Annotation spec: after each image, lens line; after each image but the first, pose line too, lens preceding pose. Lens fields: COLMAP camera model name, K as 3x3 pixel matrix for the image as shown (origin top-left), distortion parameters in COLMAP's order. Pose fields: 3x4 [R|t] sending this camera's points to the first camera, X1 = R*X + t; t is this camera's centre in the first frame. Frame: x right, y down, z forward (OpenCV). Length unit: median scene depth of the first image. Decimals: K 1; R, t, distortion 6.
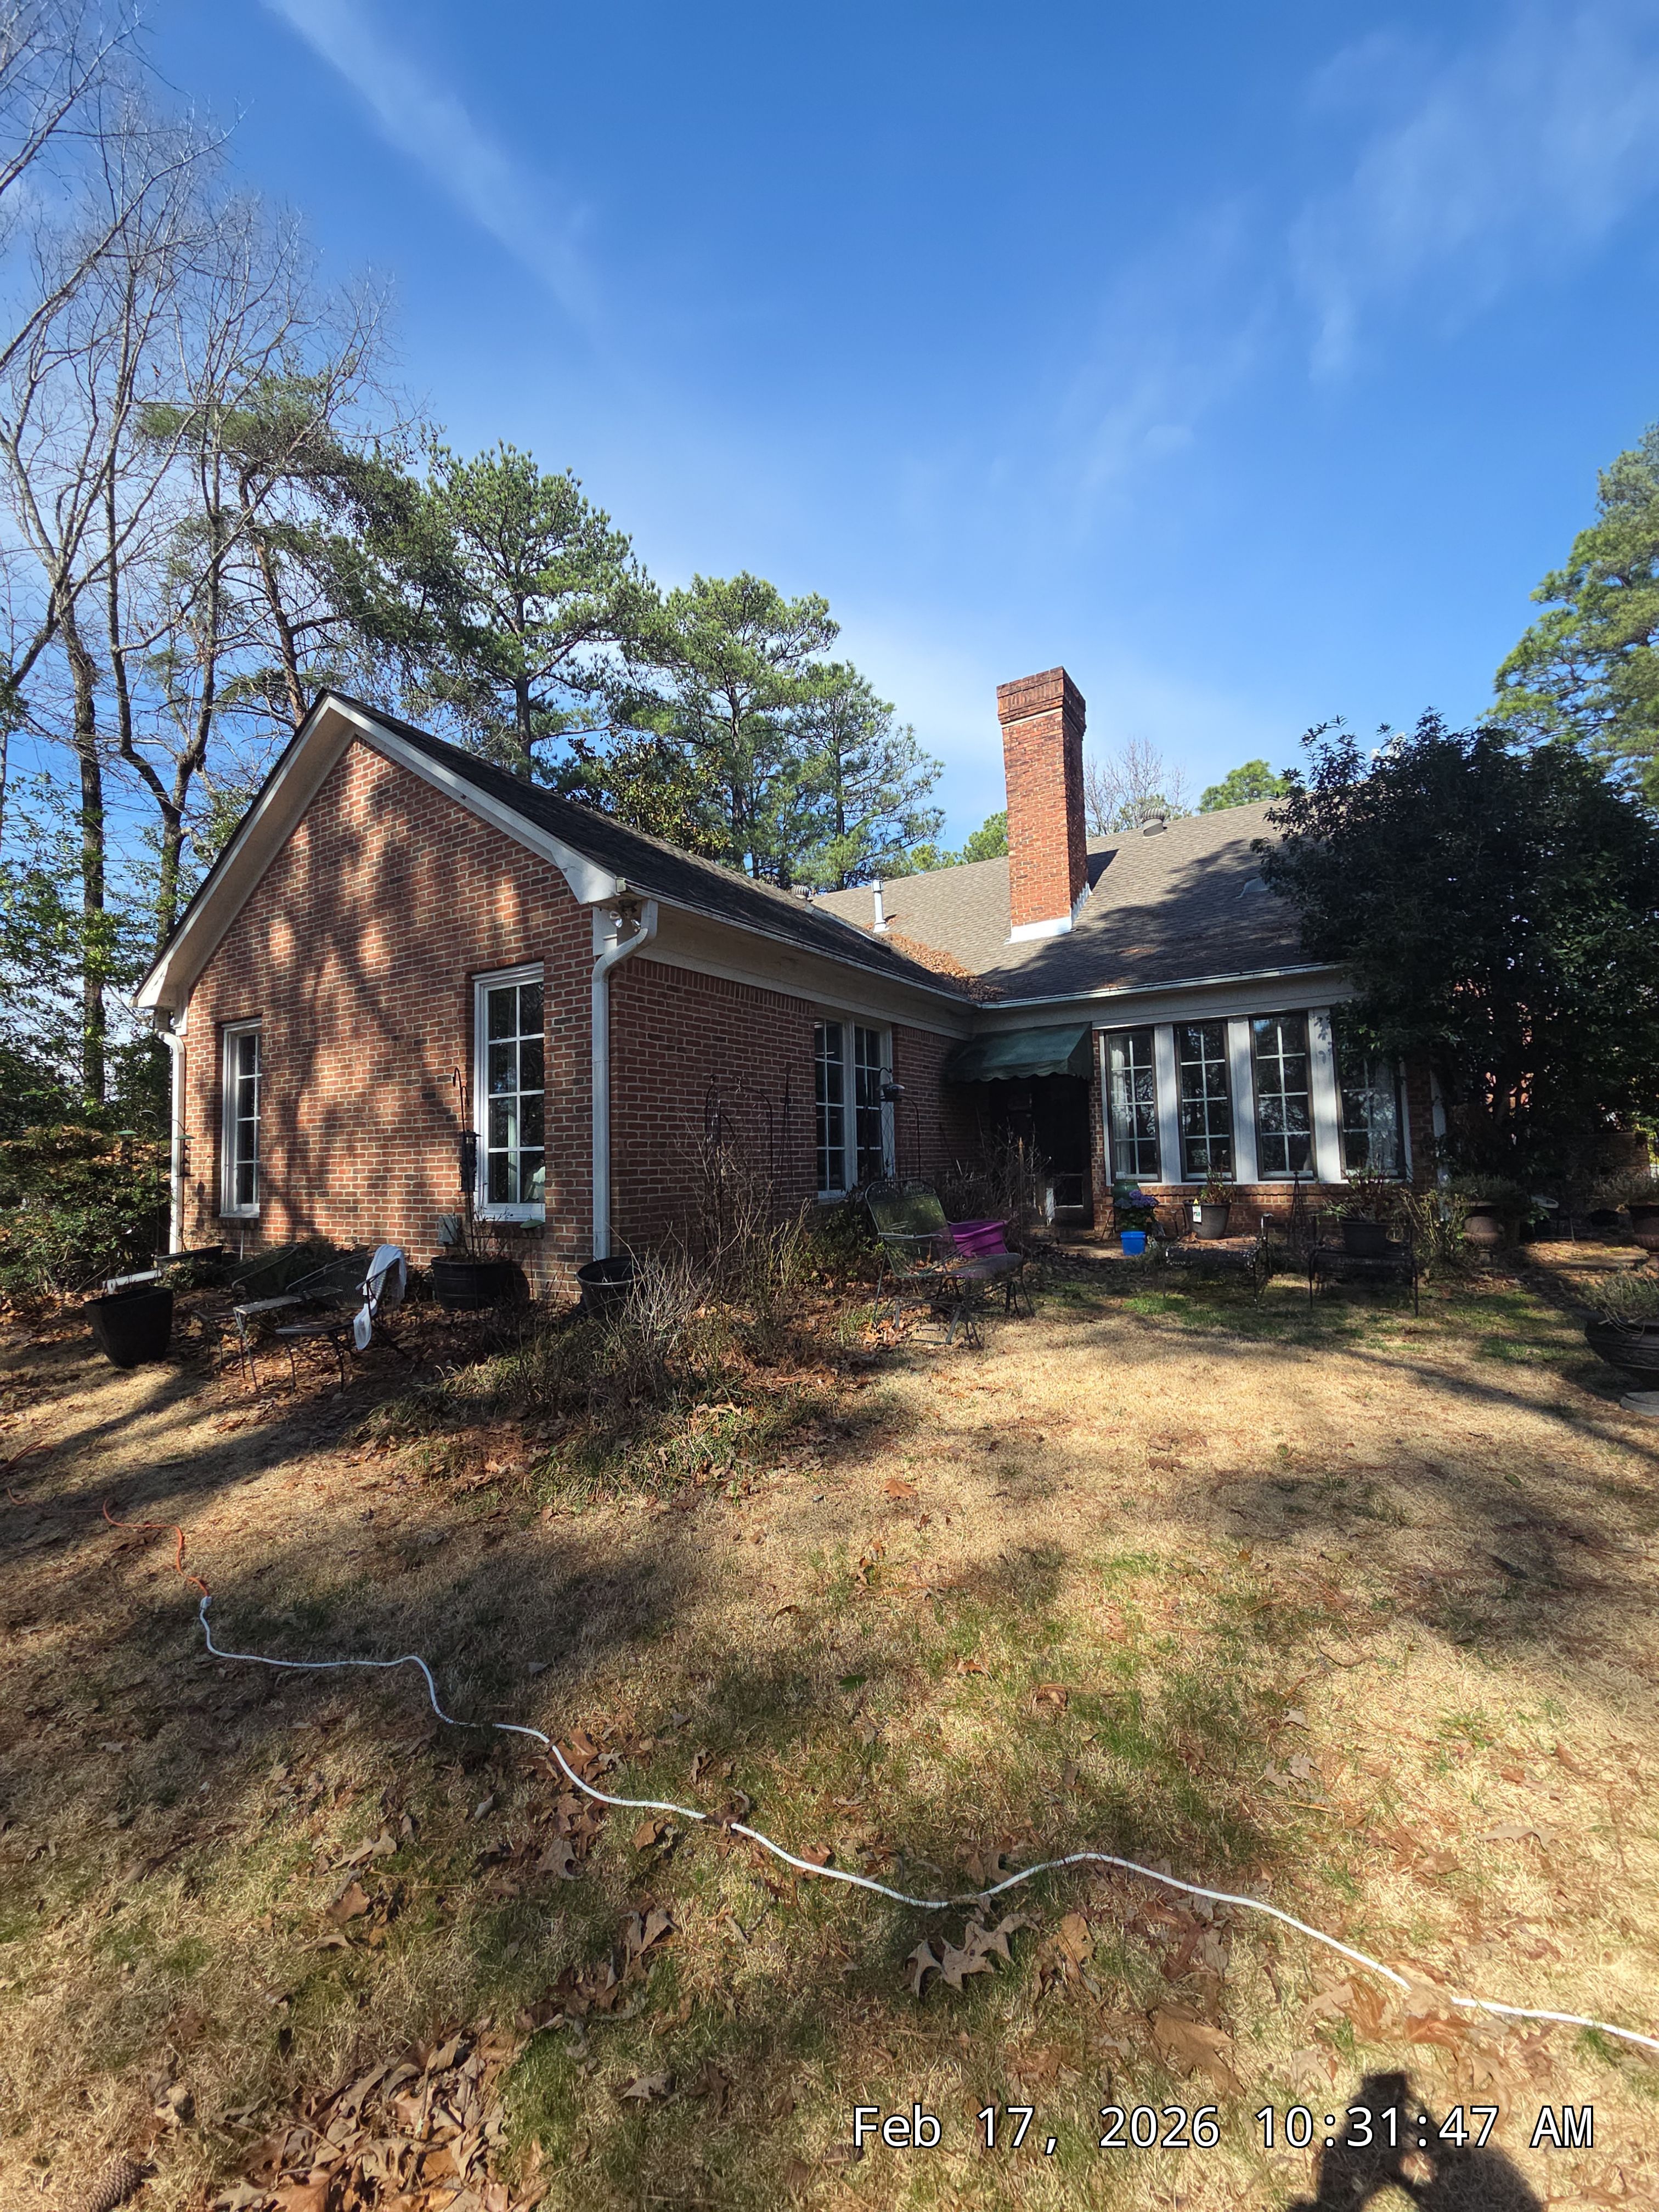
lens RADIAL K [[899.3, 0, 823.2], [0, 899.3, 1112.4], [0, 0, 1]] dist [0.015869, -0.008873]
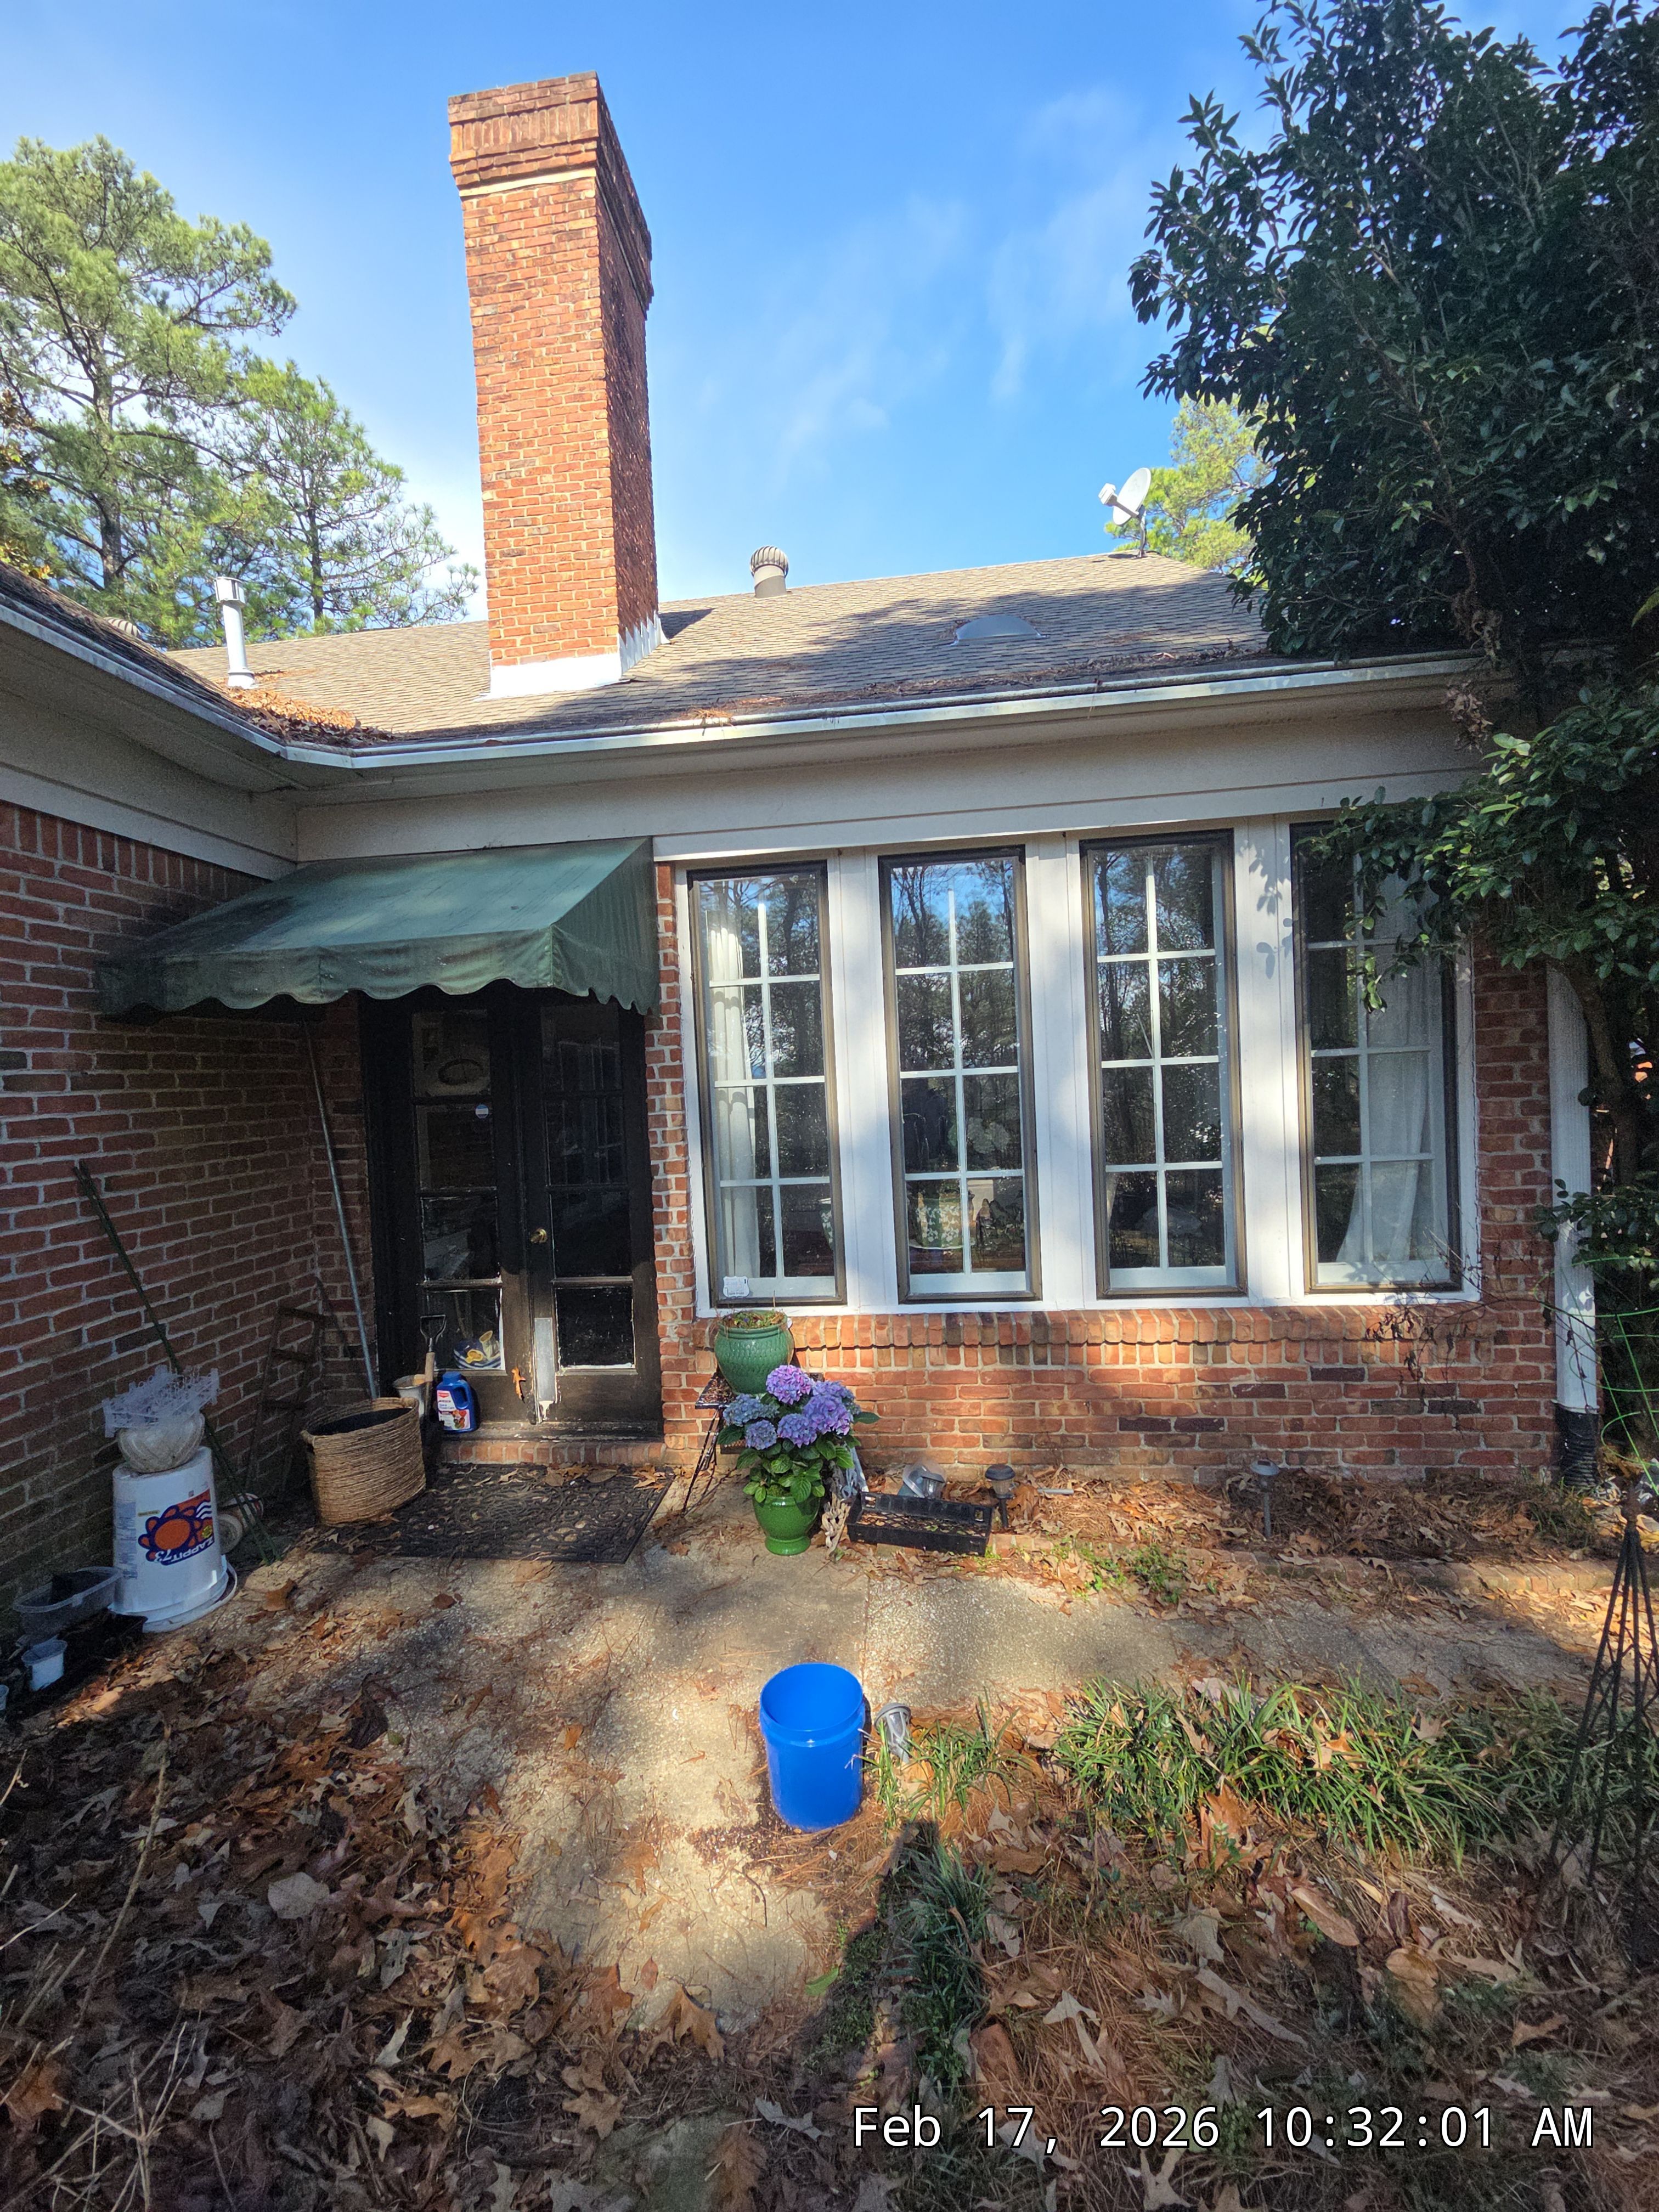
lens RADIAL K [[899.3, 0, 820.0], [0, 899.3, 1106.7], [0, 0, 1]] dist [0.015869, -0.008873]
pose [[0.904866, -0.023435, 0.425051, 0.211333], [-0.005205, 0.997800, 0.066093, -0.023212], [-0.425665, -0.062017, 0.902753, 0.670280]]
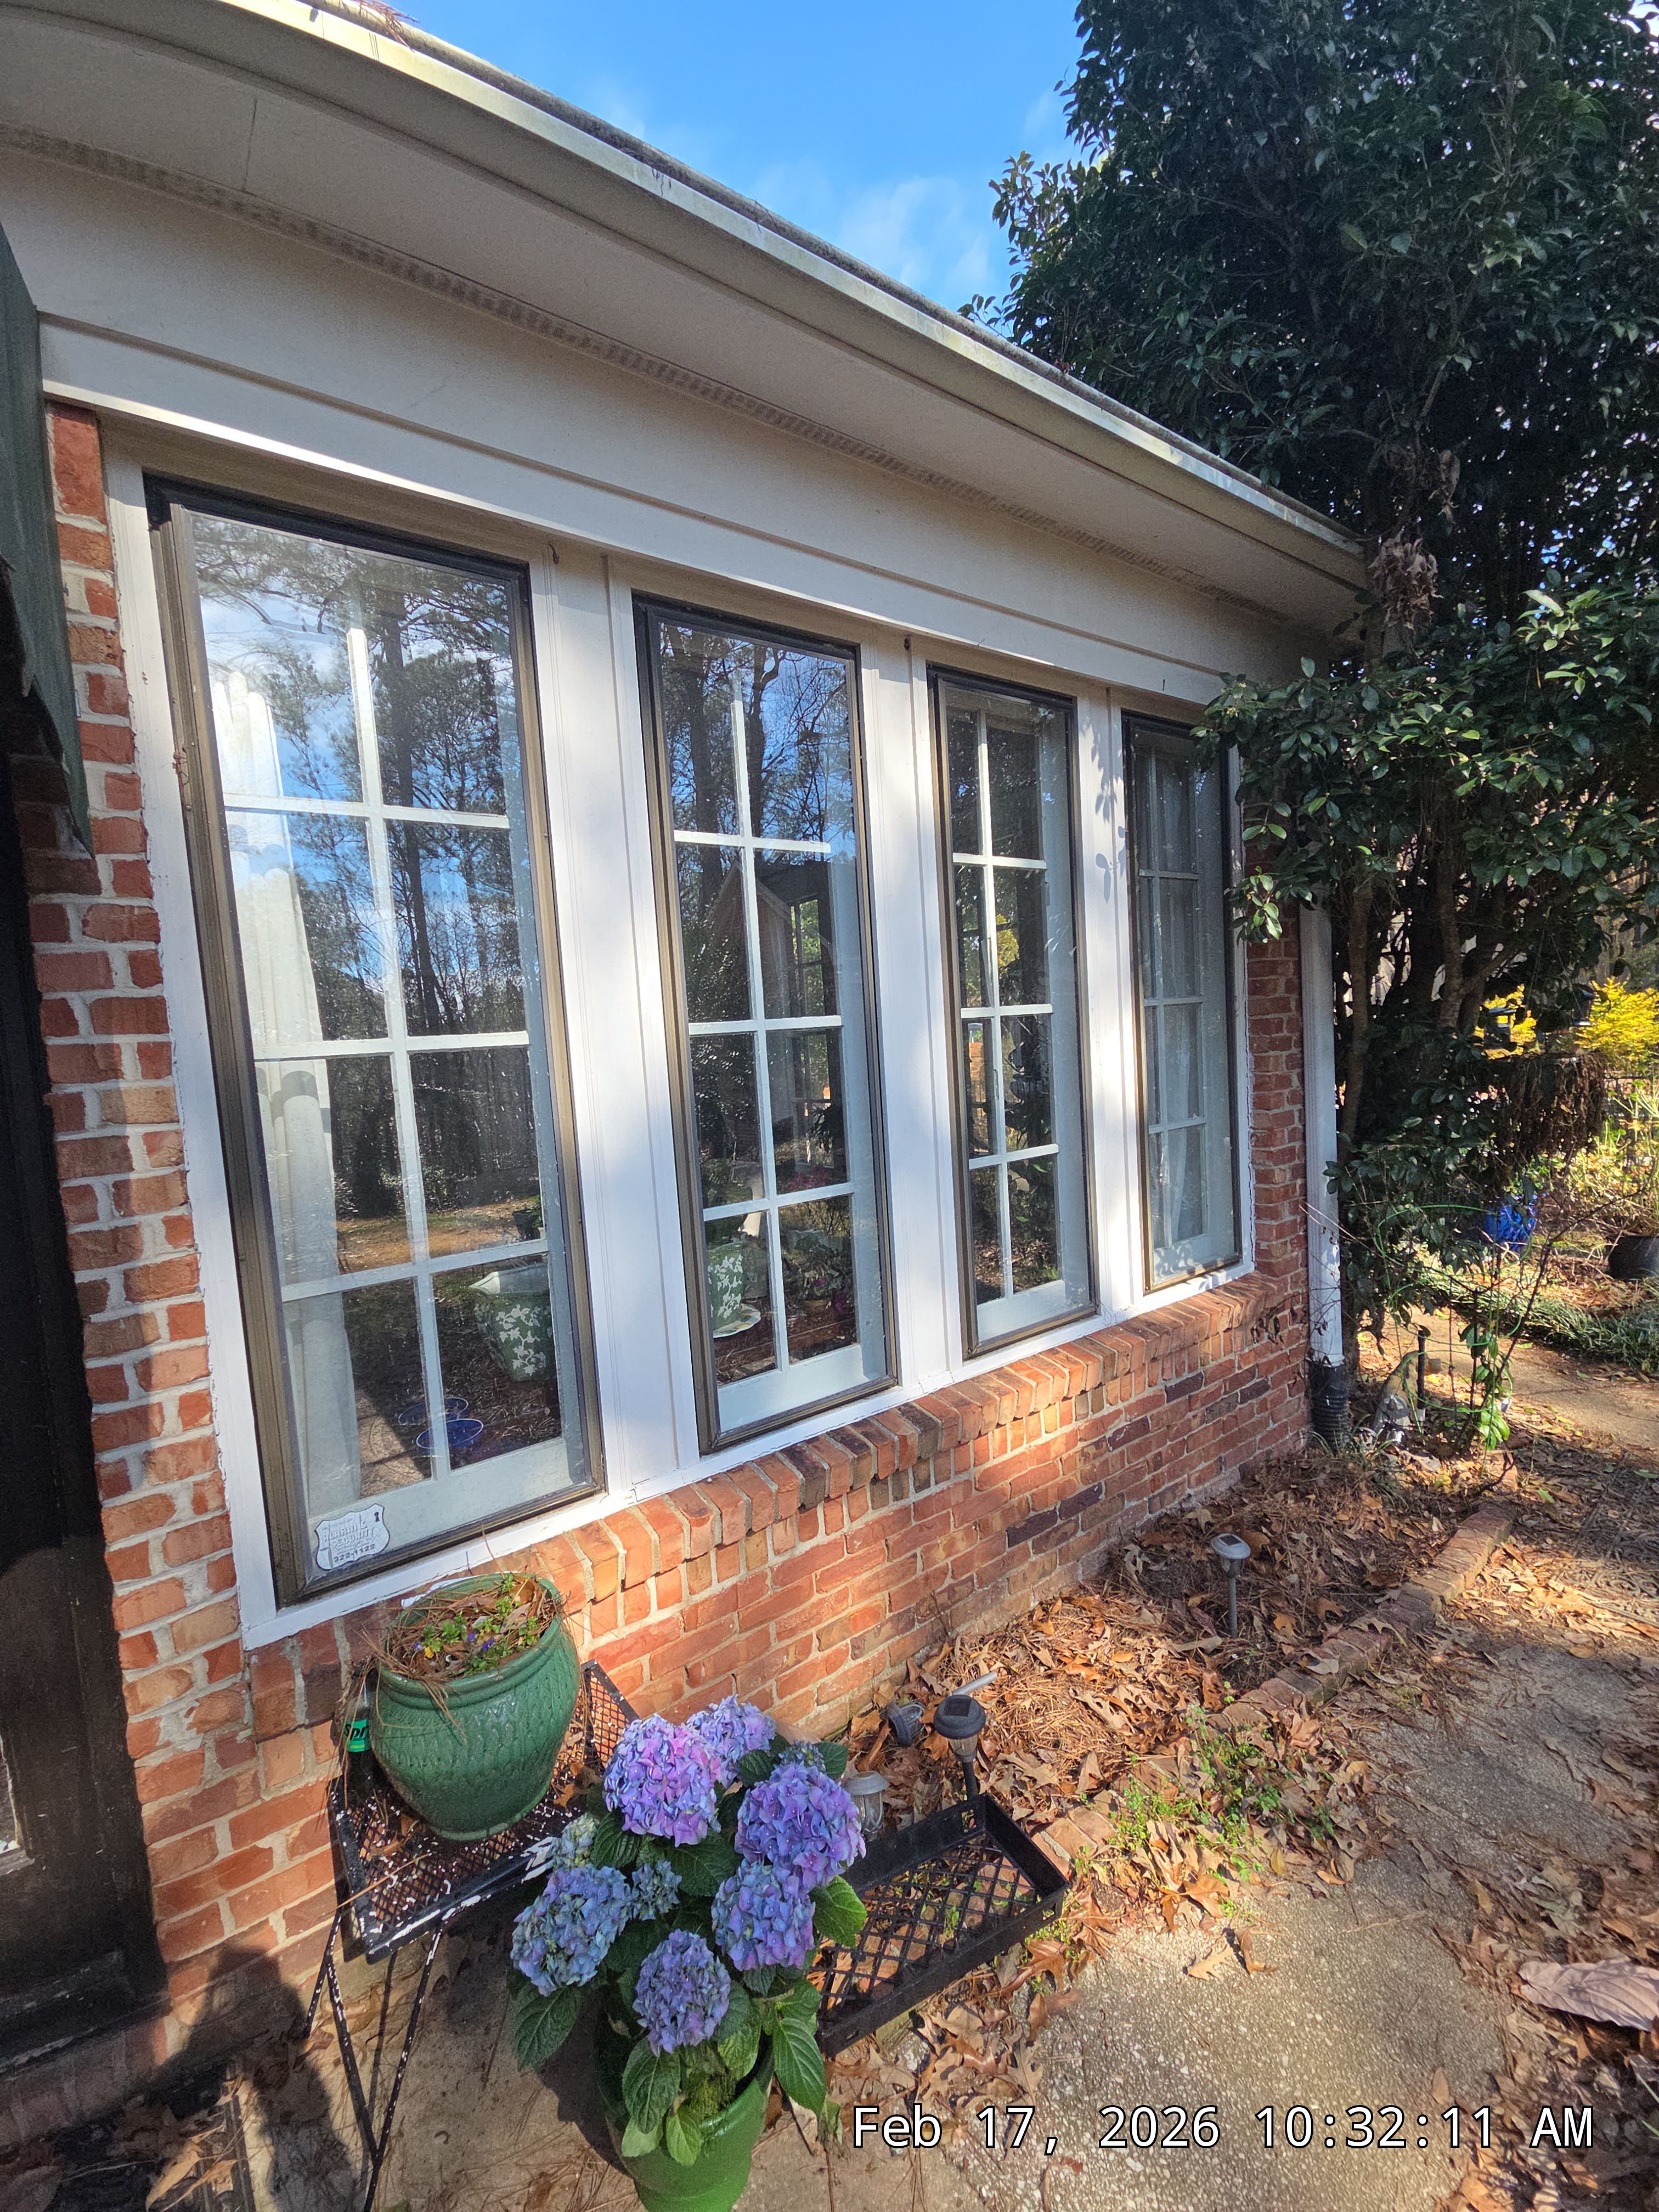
lens RADIAL K [[899.3, 0, 819.1], [0, 899.3, 1104.1], [0, 0, 1]] dist [0.015869, -0.008873]
pose [[0.399895, -0.062709, 0.914413, 0.229981], [0.001598, 0.997703, 0.067722, -0.009651], [-0.916560, -0.025621, 0.399077, 0.870164]]
